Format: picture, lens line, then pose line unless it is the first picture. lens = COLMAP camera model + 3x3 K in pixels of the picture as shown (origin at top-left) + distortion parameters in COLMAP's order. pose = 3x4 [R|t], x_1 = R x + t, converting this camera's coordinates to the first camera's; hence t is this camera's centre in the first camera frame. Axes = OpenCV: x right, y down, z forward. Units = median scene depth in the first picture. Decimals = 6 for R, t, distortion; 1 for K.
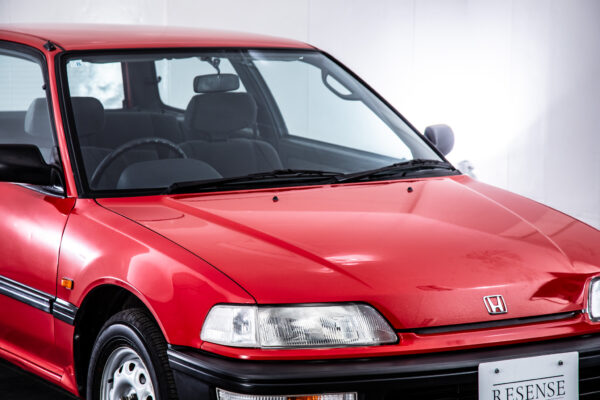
lens RADIAL K [[1633.5, 0, 296.4], [0, 1633.5, 201.1], [0, 0, 1]] dist [0.597513, 0.000000]
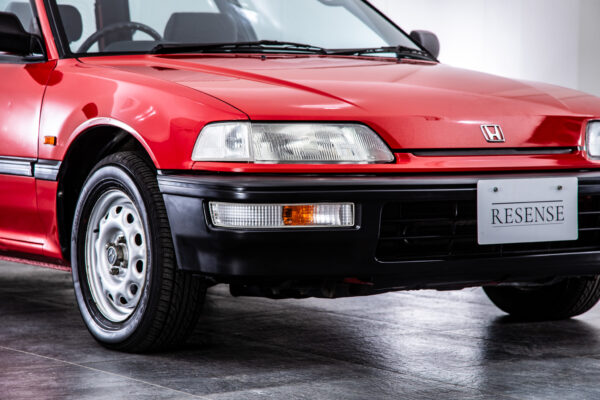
lens RADIAL K [[1633.5, 0, 291.1], [0, 1633.5, 208.0], [0, 0, 1]] dist [0.597513, 0.000000]
pose [[0.999738, -0.004726, 0.022384, -0.020831], [0.006356, 0.997288, -0.073325, 0.179023], [-0.021977, 0.073448, 0.997057, 0.034212]]
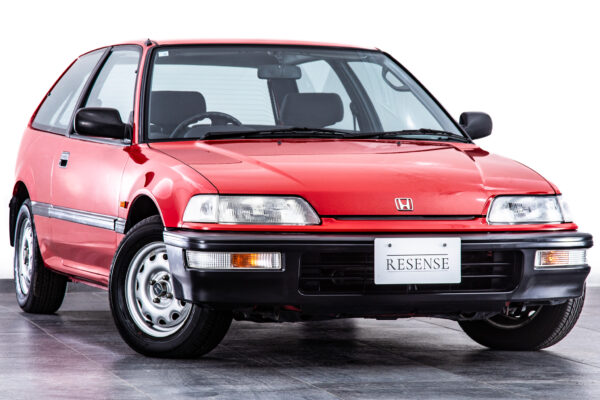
lens RADIAL K [[2312.2, 0, 298.0], [0, 2312.2, 200.7], [0, 0, 1]] dist [0.132648, 0.000000]
pose [[0.970923, 0.008027, -0.239257, 0.490849], [-0.032330, 0.994678, -0.097830, 0.248559], [0.237198, 0.102720, 0.966015, -0.845363]]
